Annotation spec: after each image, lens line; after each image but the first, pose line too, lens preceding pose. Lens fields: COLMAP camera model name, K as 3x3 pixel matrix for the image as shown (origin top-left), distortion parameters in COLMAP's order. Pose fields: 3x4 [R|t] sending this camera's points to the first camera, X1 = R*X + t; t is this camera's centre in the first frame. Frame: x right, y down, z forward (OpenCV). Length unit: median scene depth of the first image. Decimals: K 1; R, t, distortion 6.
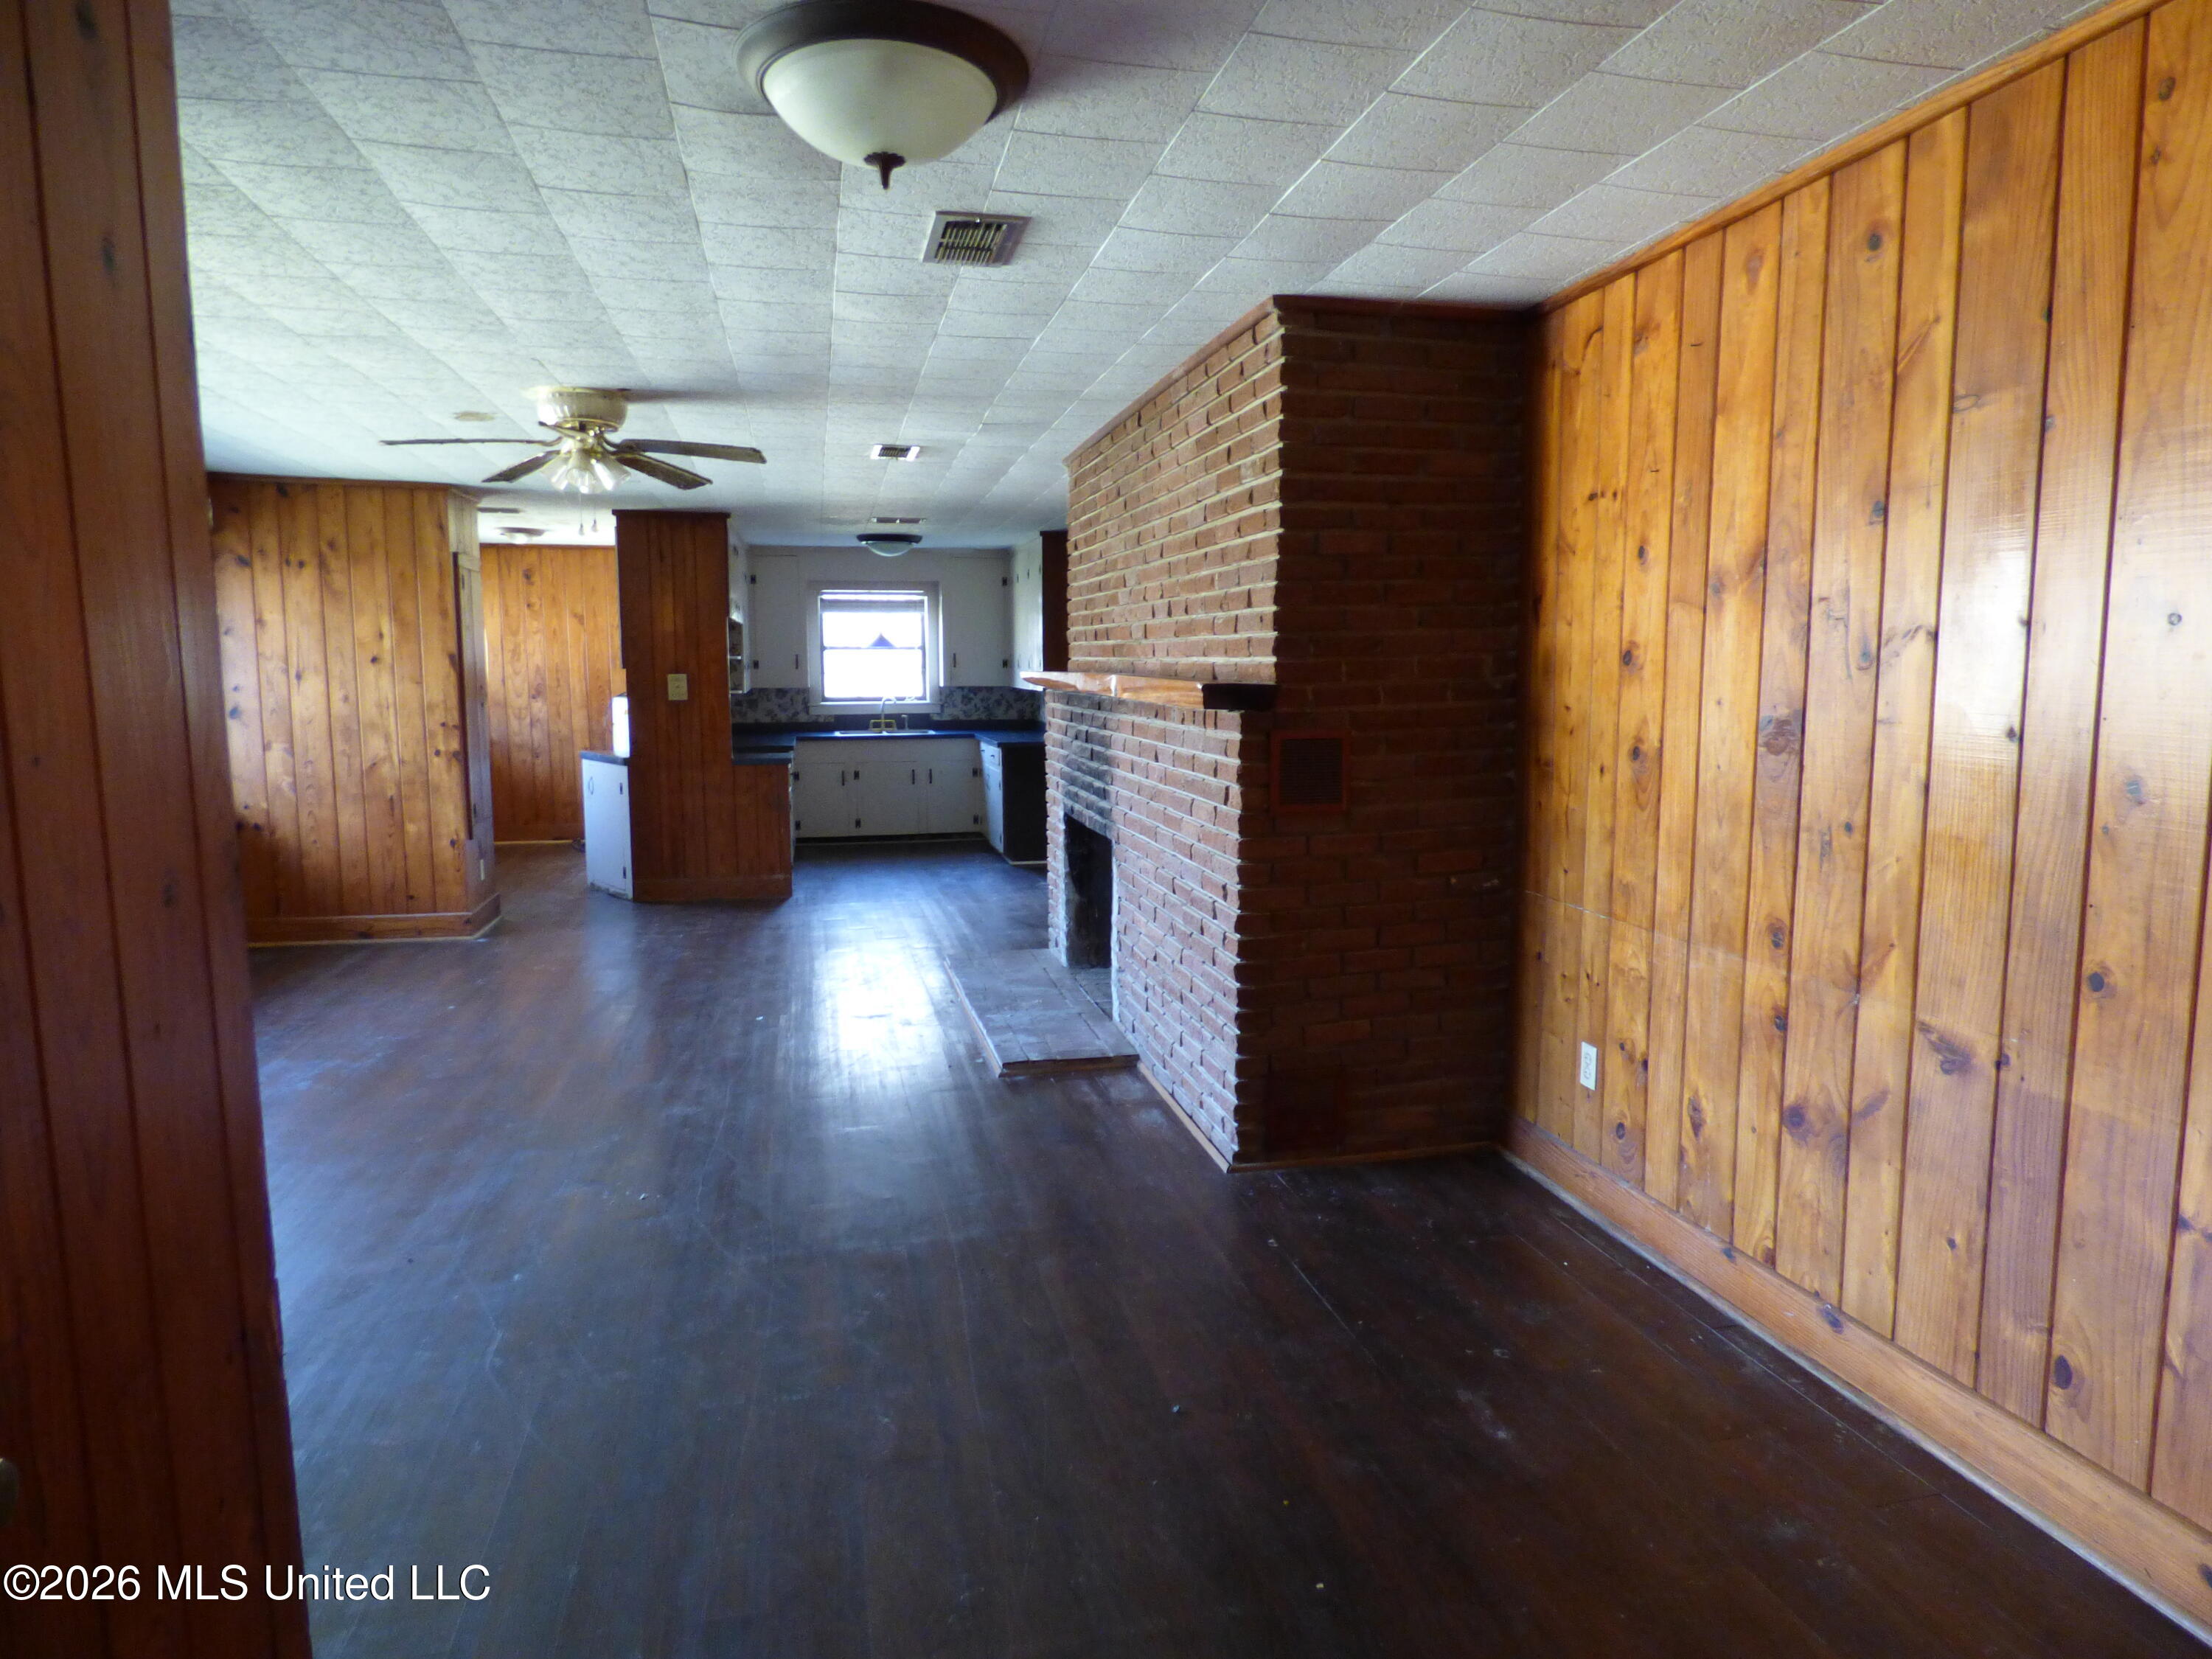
lens RADIAL K [[1336.6, 0, 1110.1], [0, 1336.6, 820.6], [0, 0, 1]] dist [-0.000871, -0.000030]
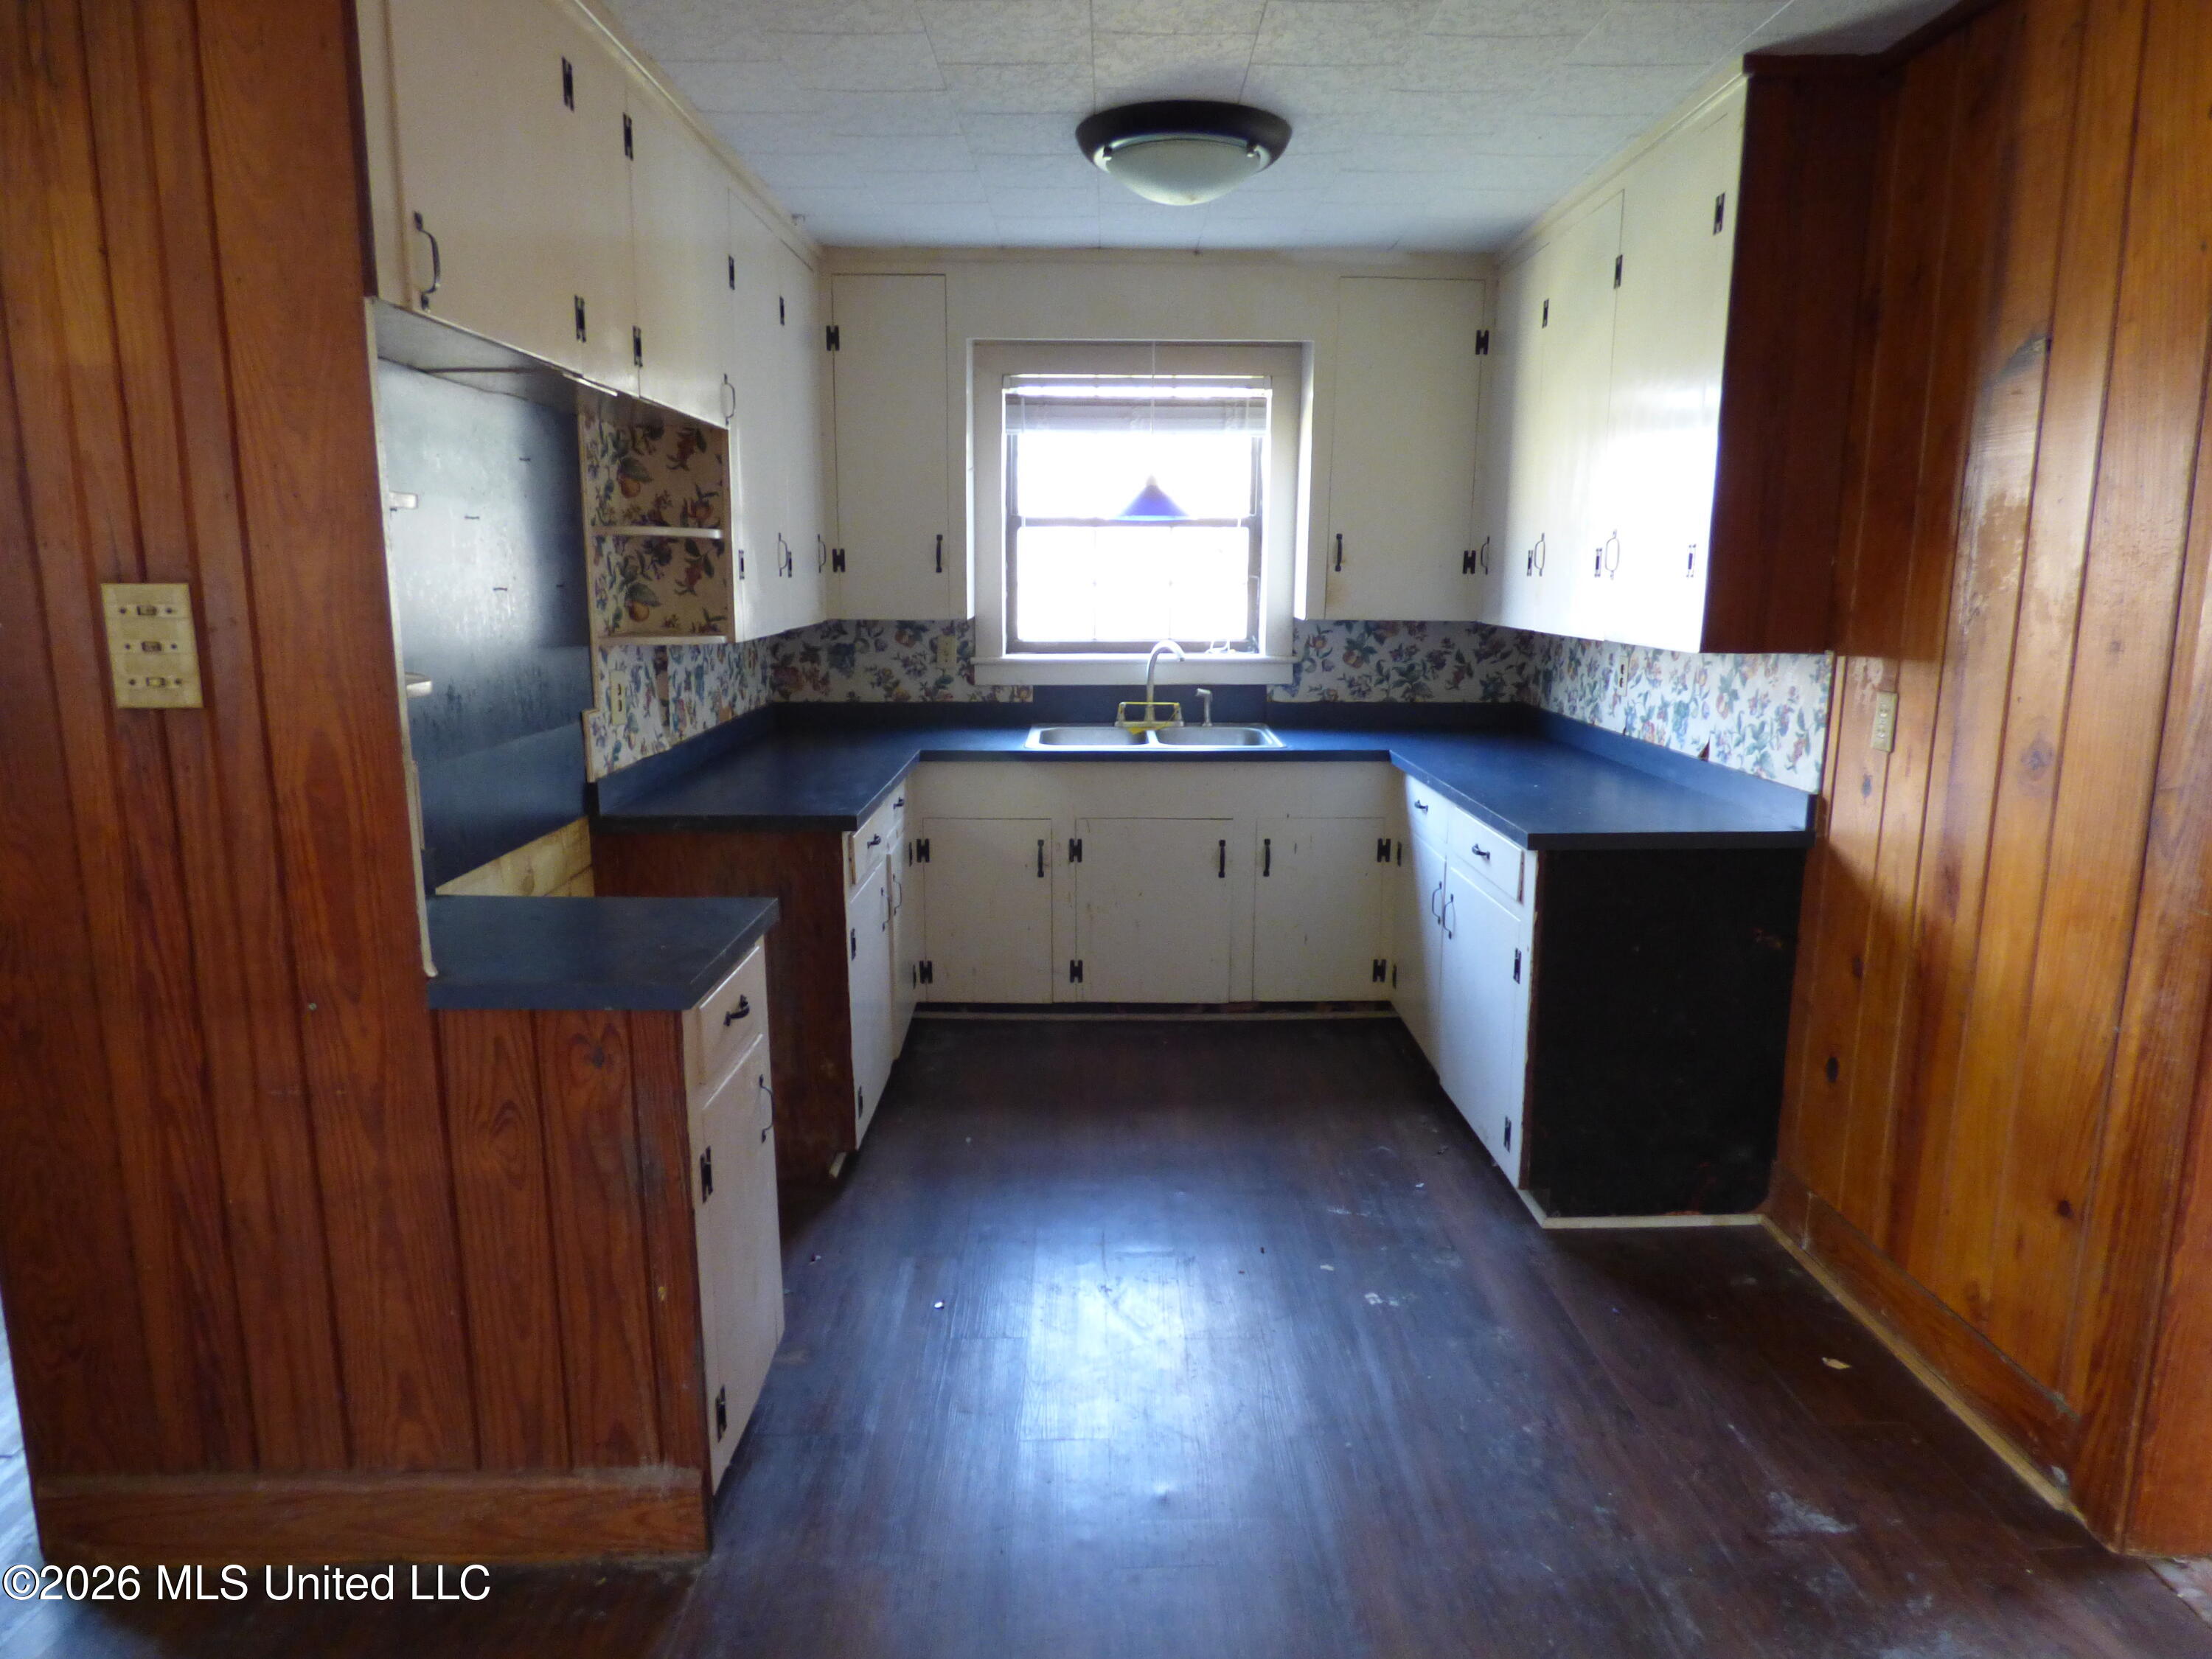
lens RADIAL K [[1336.6, 0, 1110.1], [0, 1336.6, 820.6], [0, 0, 1]] dist [-0.000871, -0.000030]
pose [[0.976887, 0.045870, -0.208775, -0.107721], [-0.032077, 0.997102, 0.068979, -0.074943], [0.211334, -0.060688, 0.975528, 0.674751]]
